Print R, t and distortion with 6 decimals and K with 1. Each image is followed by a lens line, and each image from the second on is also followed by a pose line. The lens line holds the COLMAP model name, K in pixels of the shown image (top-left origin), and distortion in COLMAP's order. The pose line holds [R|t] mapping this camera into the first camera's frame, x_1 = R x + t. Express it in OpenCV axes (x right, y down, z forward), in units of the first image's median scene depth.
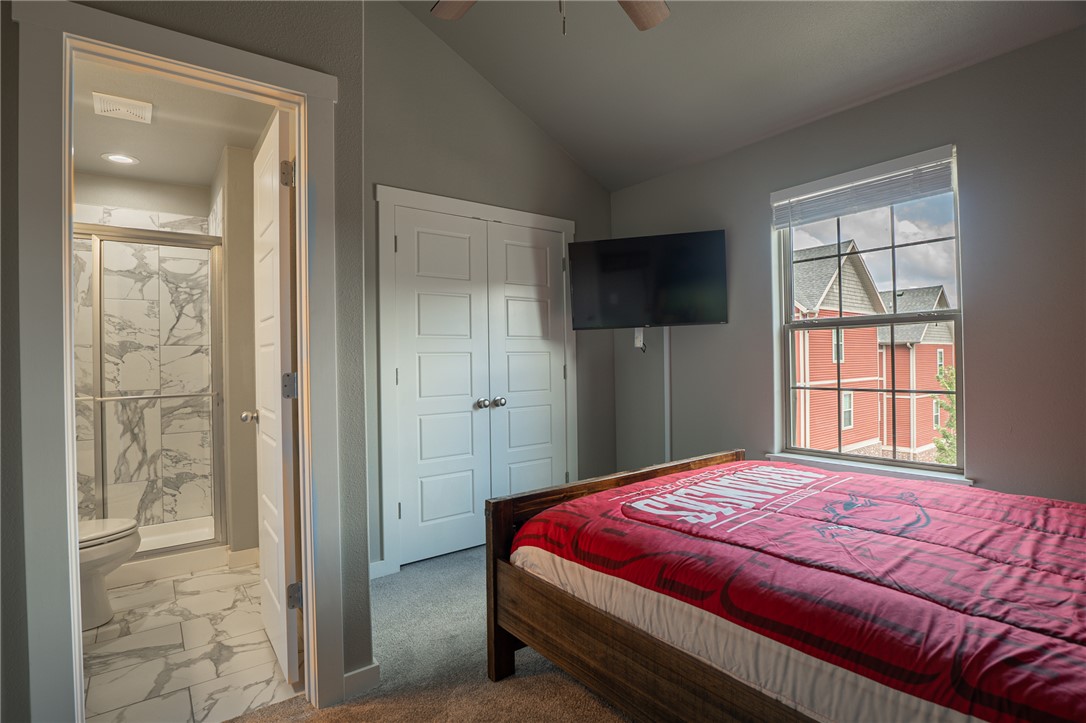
lens RADIAL K [[532.2, 0, 543.0], [0, 532.2, 361.5], [0, 0, 1]] dist [-0.036576, -0.000063]
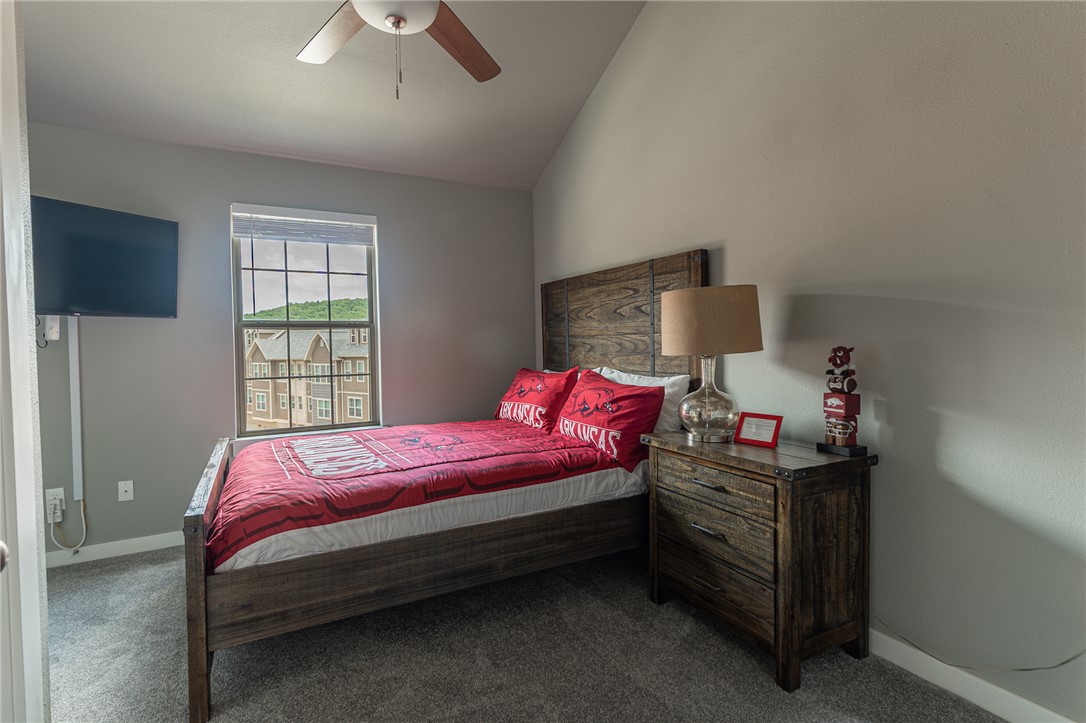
lens RADIAL K [[525.8, 0, 539.2], [0, 525.8, 357.1], [0, 0, 1]] dist [0.000653, -0.000234]
pose [[0.155289, -0.011228, 0.987805, -0.998067], [0.016124, 0.999831, 0.008830, 0.005295], [-0.987738, 0.014556, 0.155443, 0.357406]]
